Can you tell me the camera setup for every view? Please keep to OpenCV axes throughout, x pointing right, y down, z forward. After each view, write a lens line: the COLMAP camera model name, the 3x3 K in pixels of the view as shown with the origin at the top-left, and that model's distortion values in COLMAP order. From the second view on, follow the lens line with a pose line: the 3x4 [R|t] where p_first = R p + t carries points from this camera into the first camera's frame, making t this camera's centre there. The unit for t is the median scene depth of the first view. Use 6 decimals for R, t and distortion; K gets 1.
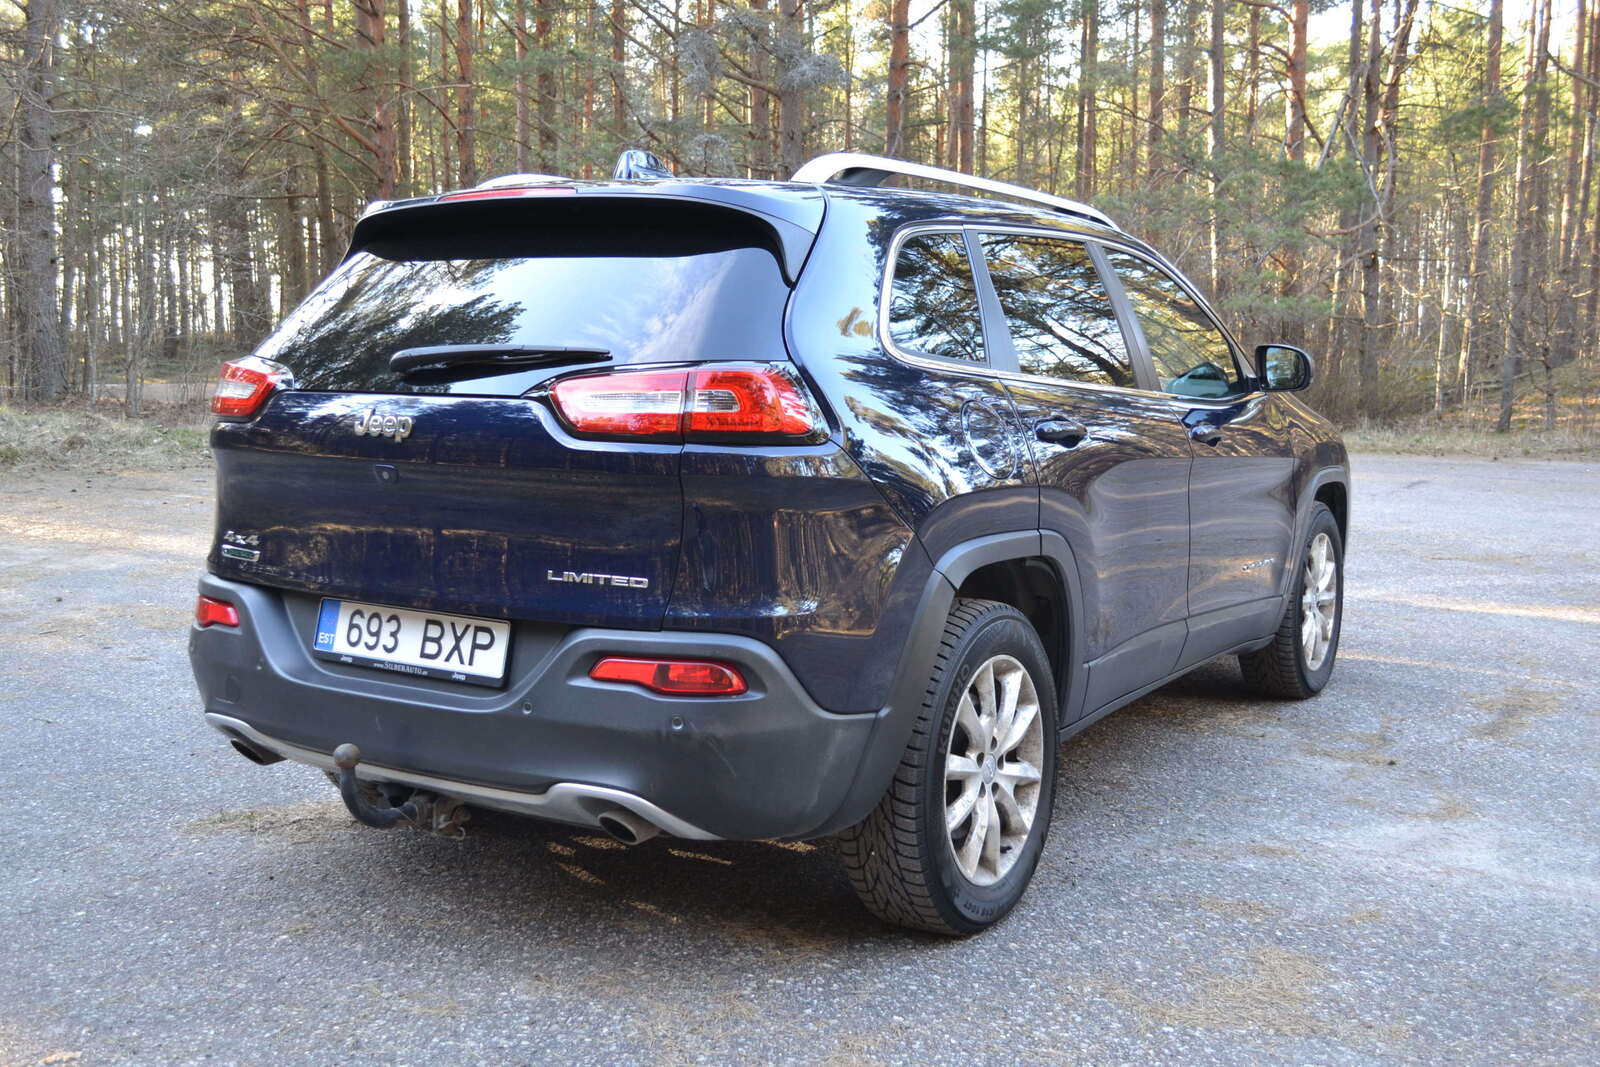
lens RADIAL K [[1627.5, 0, 799.2], [0, 1627.5, 529.7], [0, 0, 1]] dist [-0.018891, 0.000000]
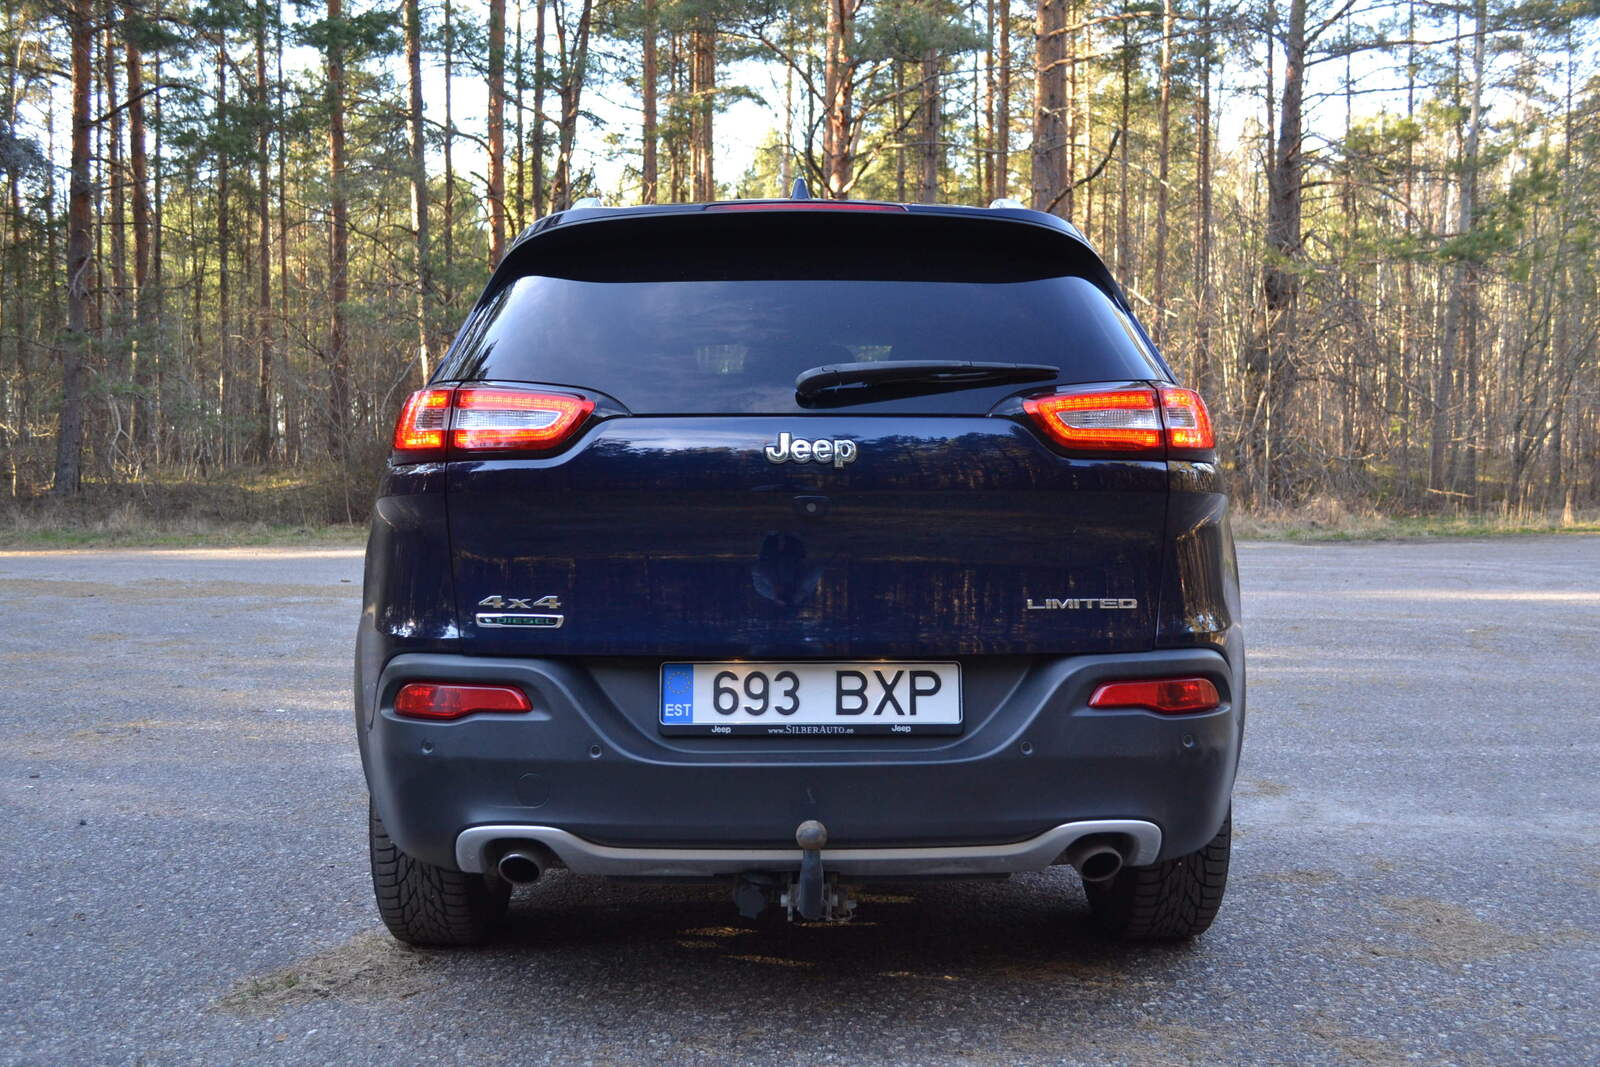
lens RADIAL K [[1541.2, 0, 805.1], [0, 1541.2, 532.3], [0, 0, 1]] dist [-0.022310, 0.000000]
pose [[0.831076, -0.031920, 0.555242, -0.709174], [0.069581, 0.996475, -0.046863, 0.018125], [-0.551789, 0.077581, 0.830368, 0.310564]]
